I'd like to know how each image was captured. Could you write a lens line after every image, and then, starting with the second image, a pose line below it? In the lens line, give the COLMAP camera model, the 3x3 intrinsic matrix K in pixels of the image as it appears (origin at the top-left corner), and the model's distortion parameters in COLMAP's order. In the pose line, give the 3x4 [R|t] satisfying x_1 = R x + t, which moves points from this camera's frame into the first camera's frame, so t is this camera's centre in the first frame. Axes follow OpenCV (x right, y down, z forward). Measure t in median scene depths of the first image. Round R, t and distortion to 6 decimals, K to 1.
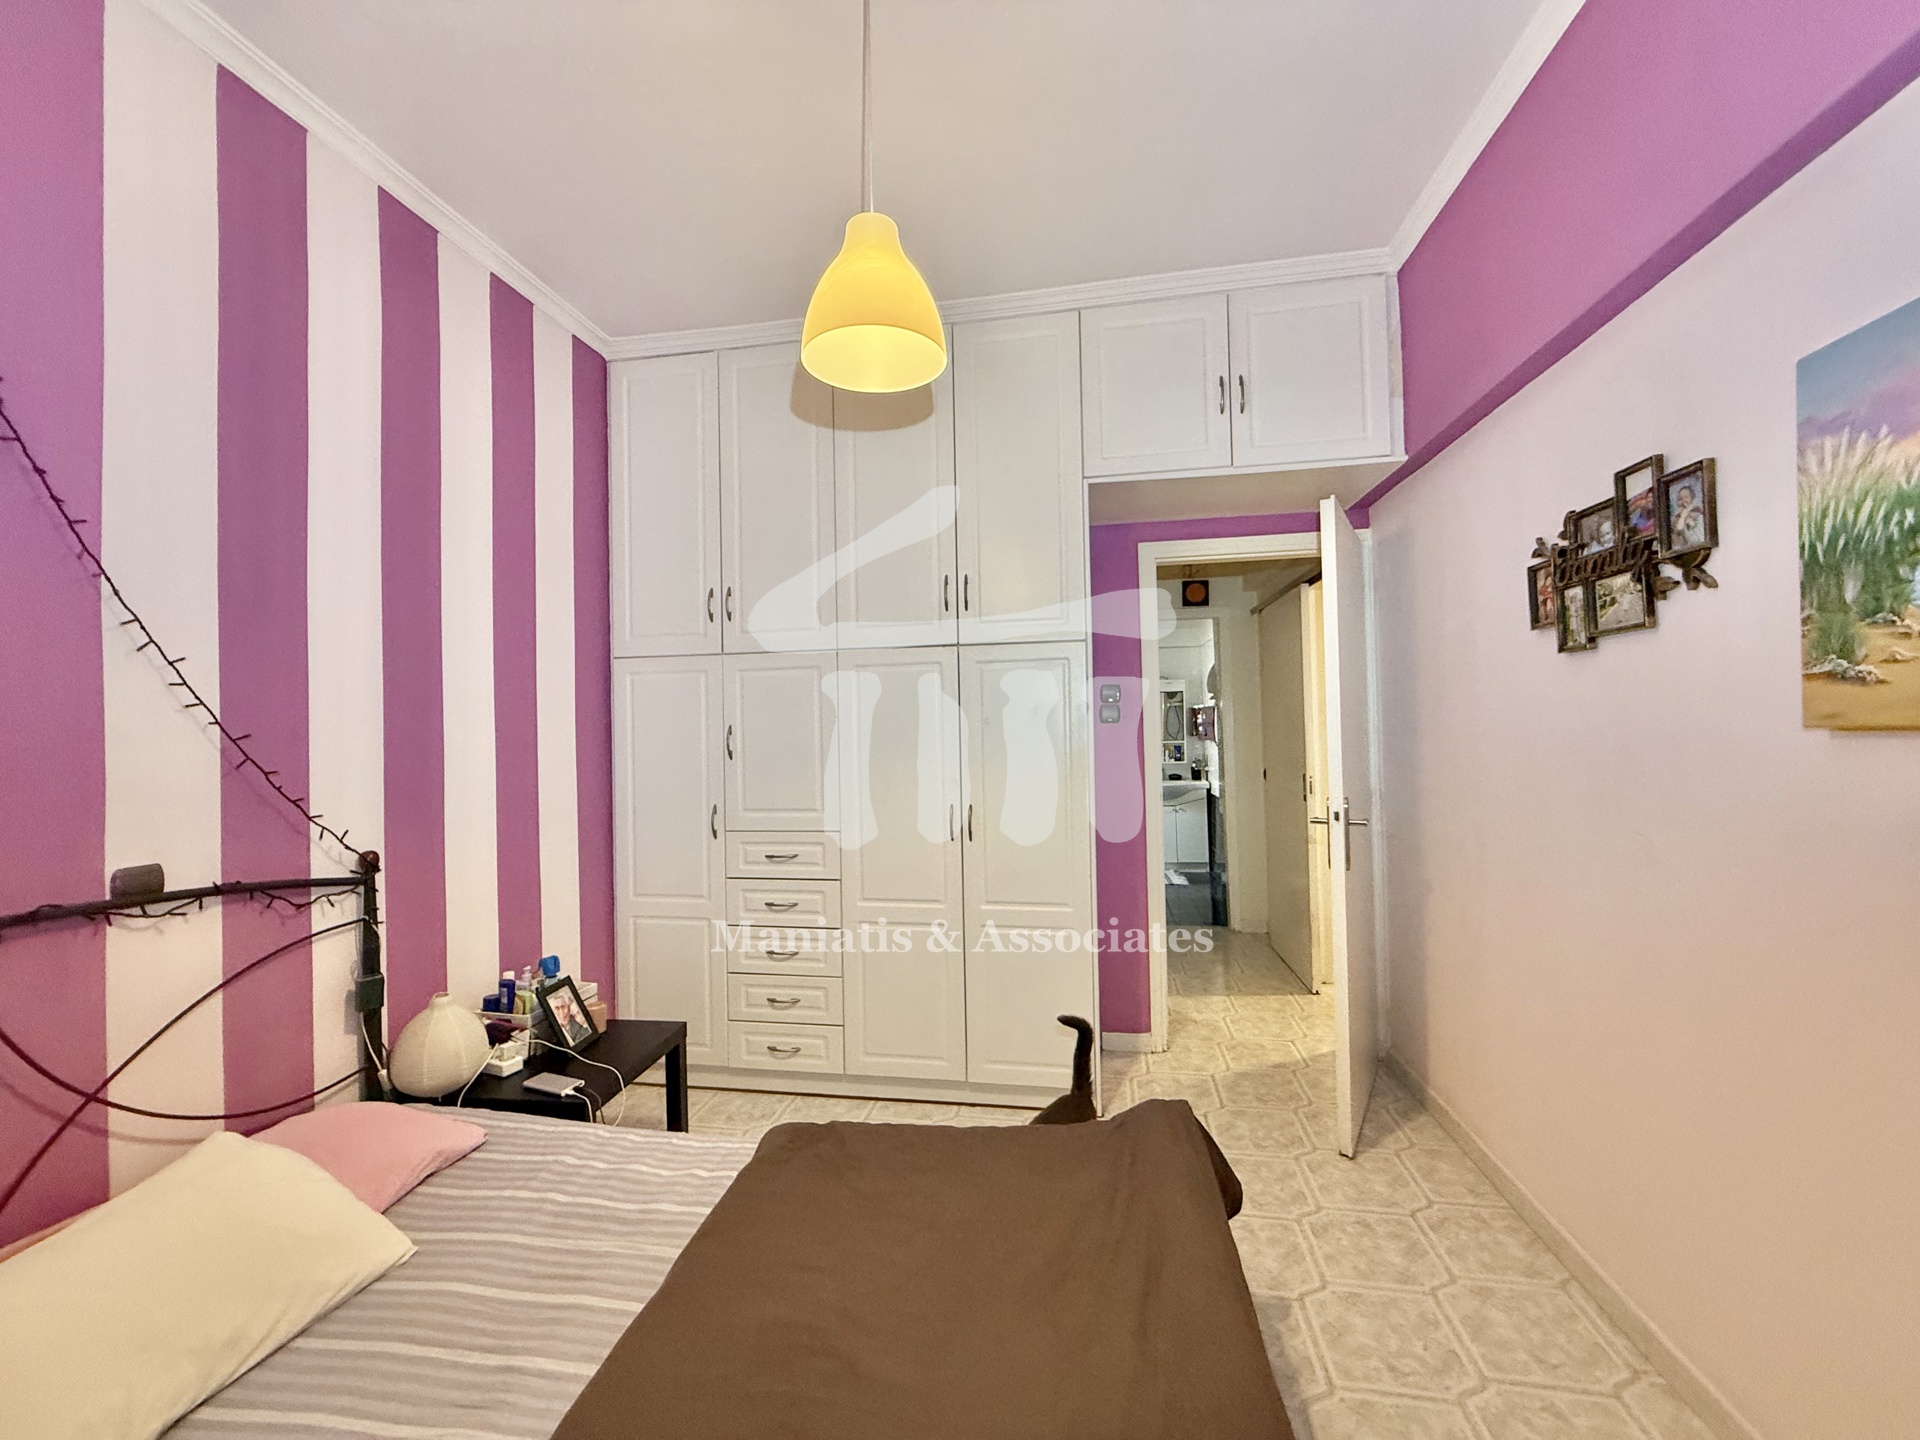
lens RADIAL K [[765.4, 0, 955.4], [0, 765.4, 717.2], [0, 0, 1]] dist [-0.000760, 0.000000]
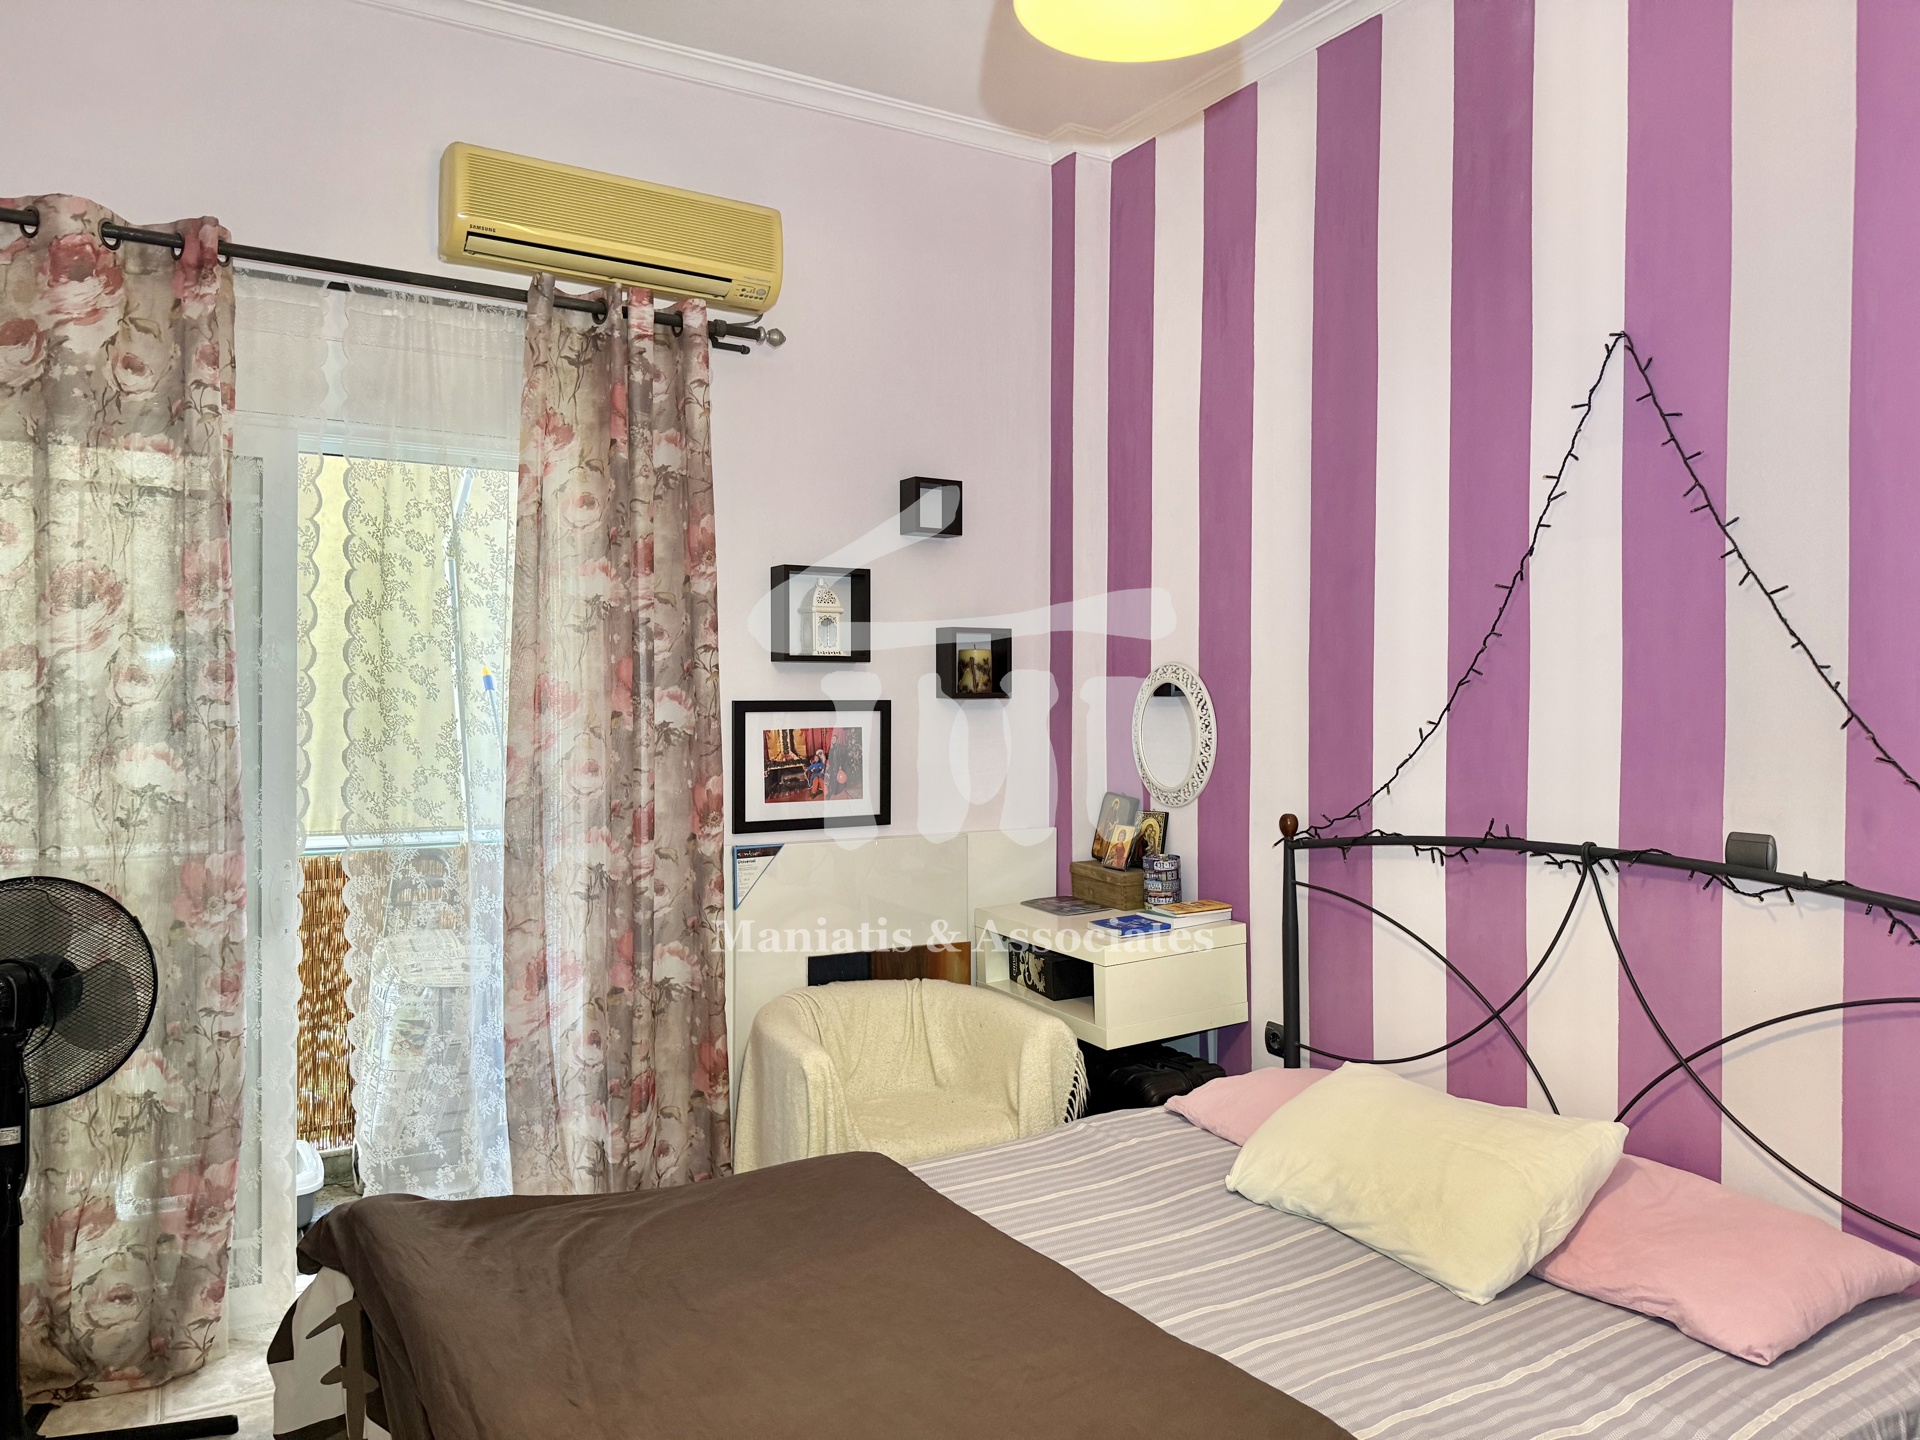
lens RADIAL K [[1336.4, 0, 959.9], [0, 1336.4, 719.5], [0, 0, 1]] dist [0.110428, -0.161366]
pose [[-0.748338, 0.033626, -0.662464, 0.393175], [0.024002, 0.999433, 0.023616, 0.004329], [0.662883, 0.001772, -0.748721, 0.978142]]
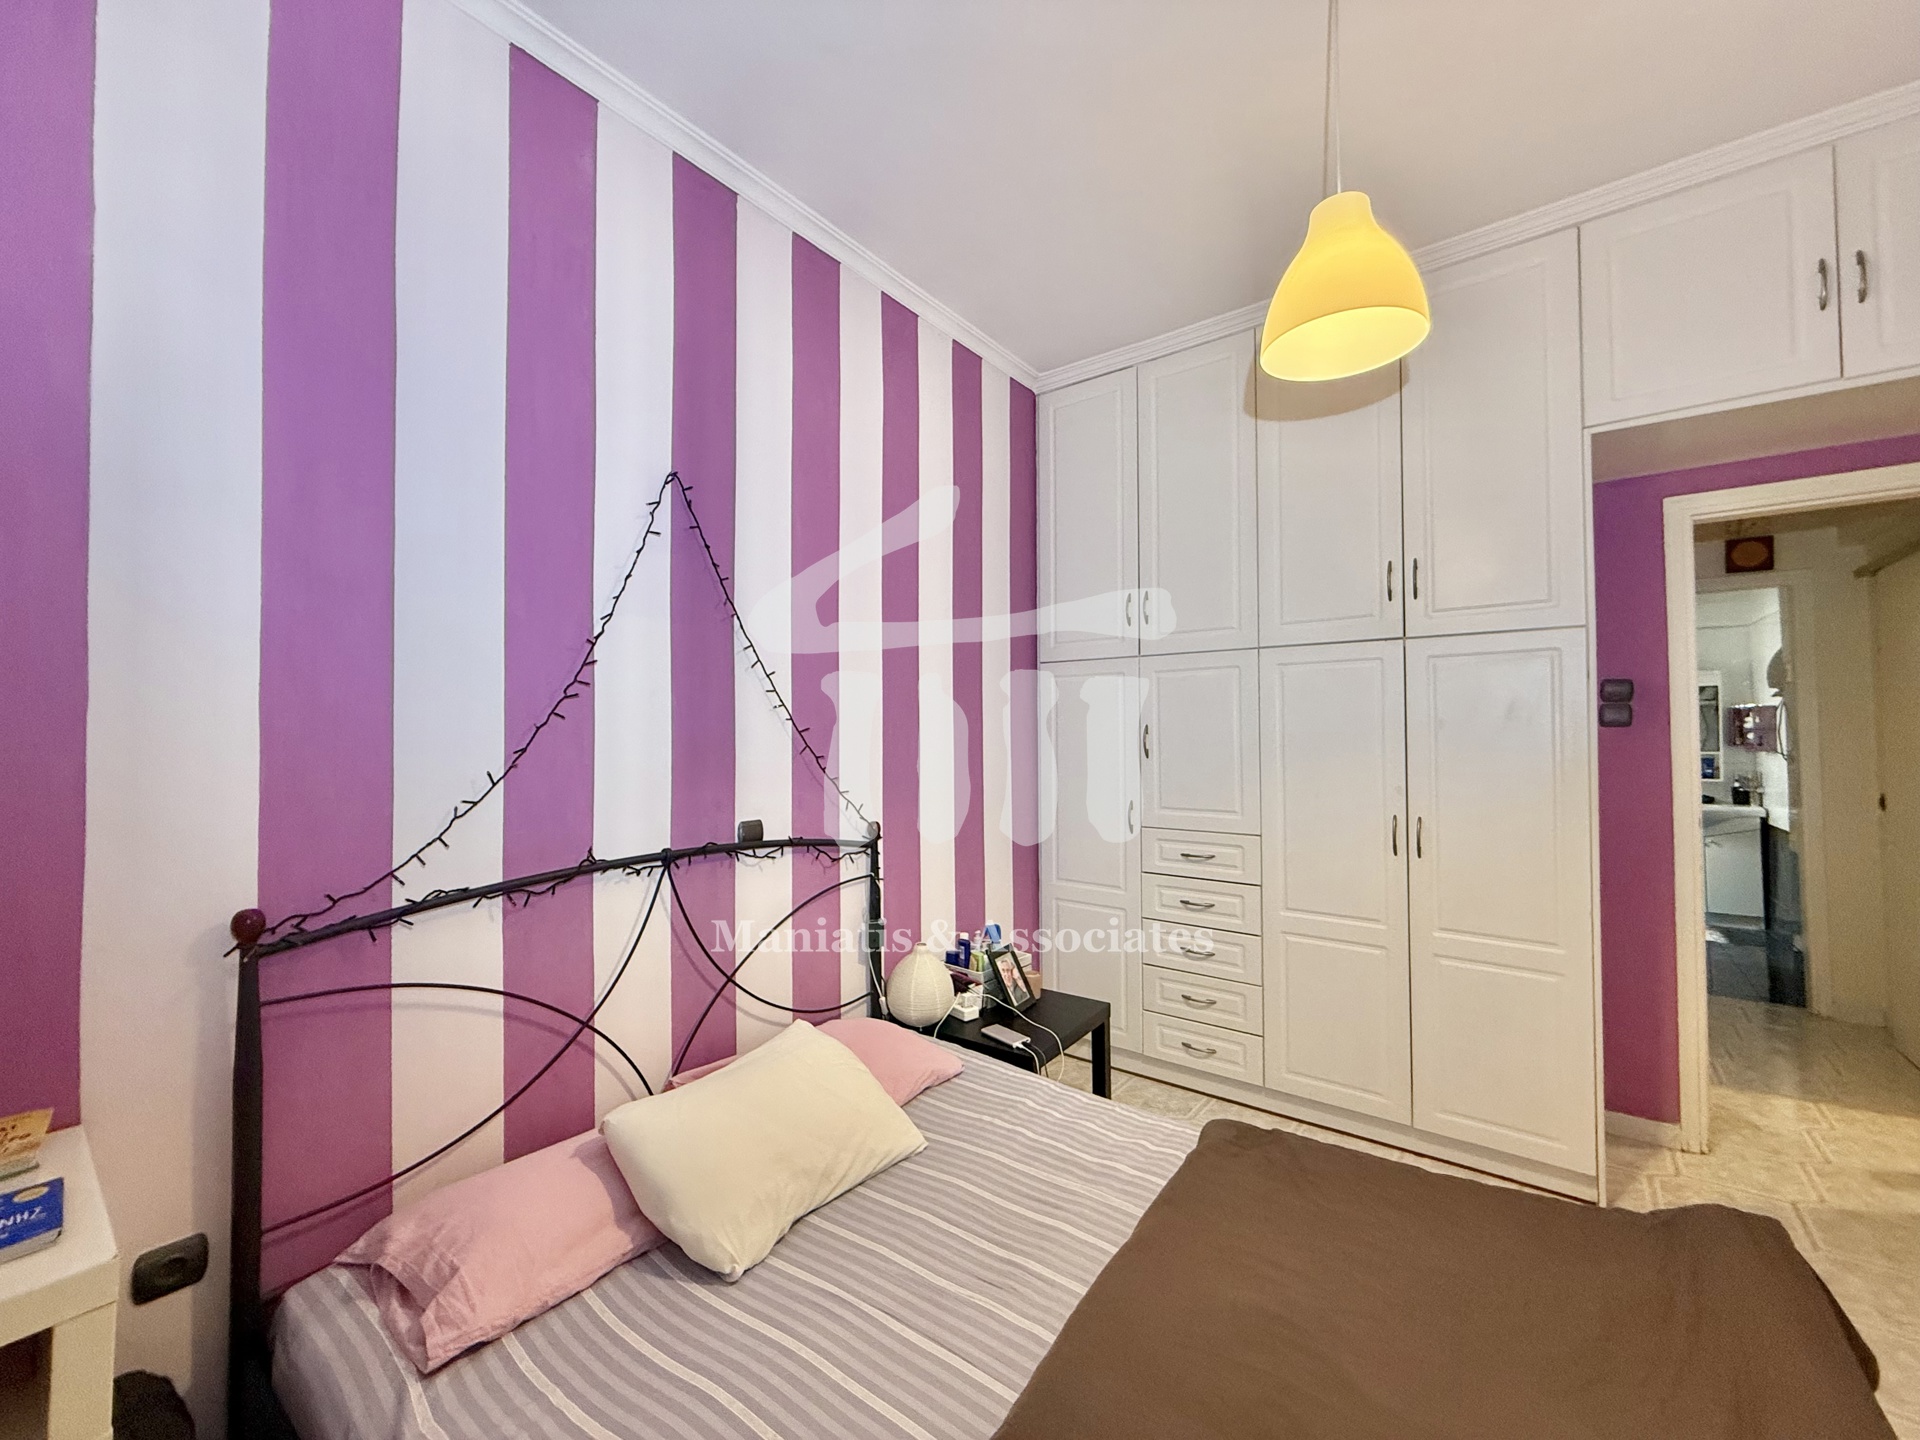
lens RADIAL K [[764.4, 0, 955.2], [0, 764.4, 718.5], [0, 0, 1]] dist [-0.000848, 0.000249]
pose [[0.885977, 0.006275, -0.463687, -0.053971], [-0.005732, 0.999980, 0.002580, 0.000770], [0.463694, 0.000372, 0.885995, -0.044326]]
